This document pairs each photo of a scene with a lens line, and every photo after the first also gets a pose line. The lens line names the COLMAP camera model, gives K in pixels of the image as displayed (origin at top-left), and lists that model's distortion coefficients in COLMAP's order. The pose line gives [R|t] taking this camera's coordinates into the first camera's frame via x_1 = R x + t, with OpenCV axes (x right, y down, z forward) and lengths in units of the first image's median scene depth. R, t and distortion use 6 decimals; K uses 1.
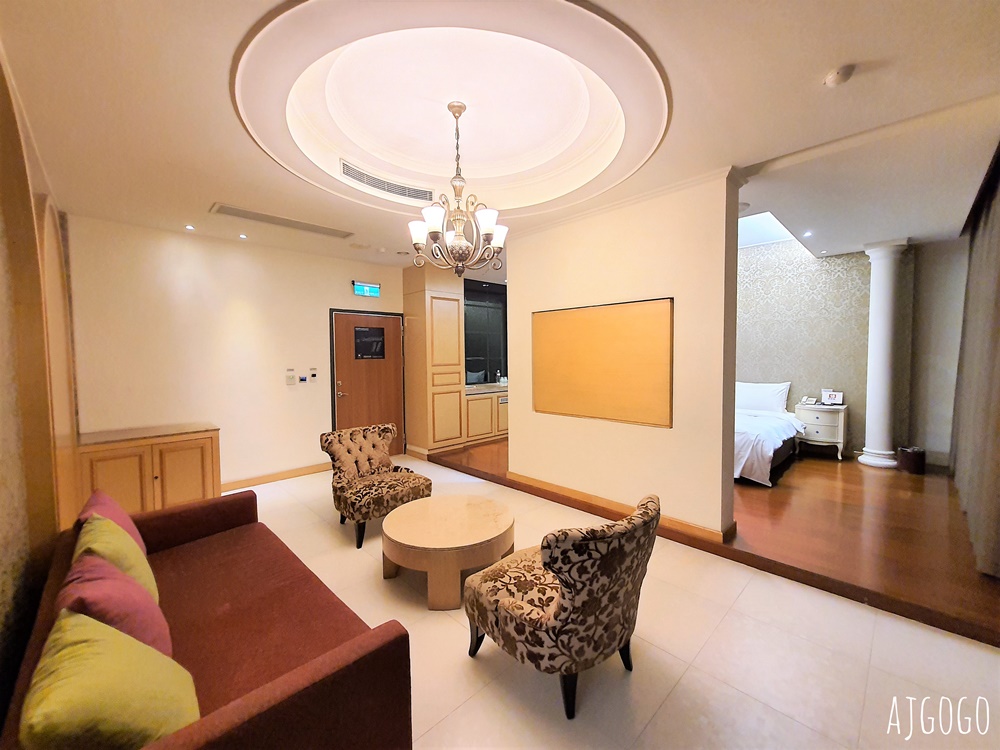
lens RADIAL K [[394.3, 0, 502.8], [0, 394.3, 376.7], [0, 0, 1]] dist [0.003771, -0.000706]
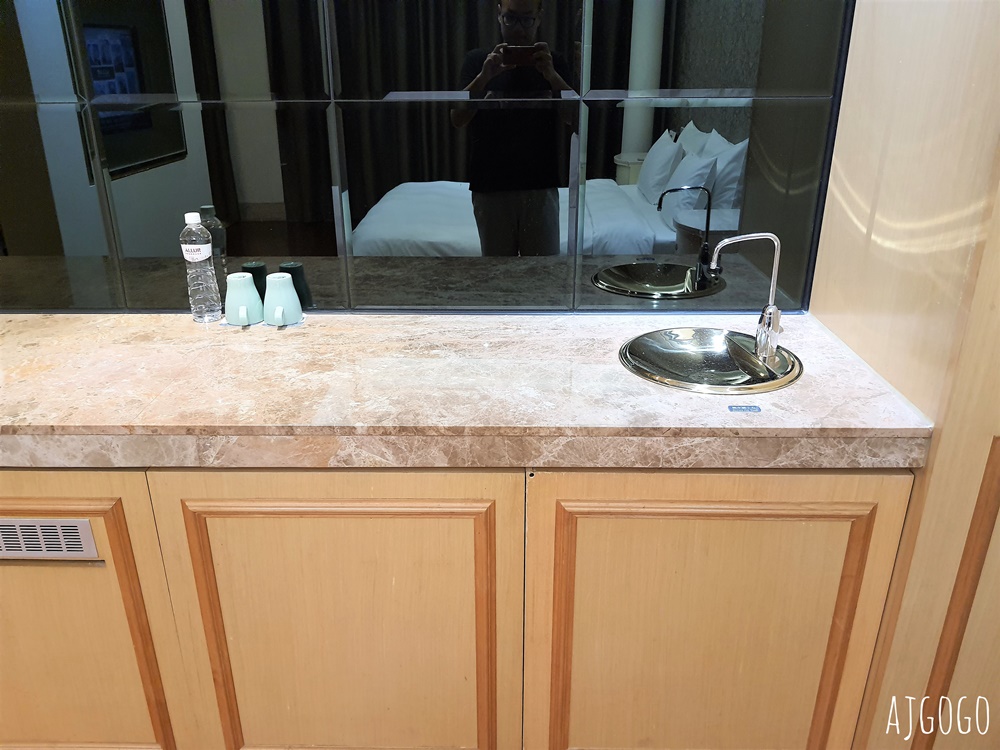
lens RADIAL K [[786.3, 0, 499.5], [0, 786.3, 375.2], [0, 0, 1]] dist [0.043255, -0.066005]
pose [[0.717934, 0.273525, -0.640121, 0.275801], [-0.037099, 0.933295, 0.357190, -0.075333], [0.695122, -0.232691, 0.680191, 1.125684]]
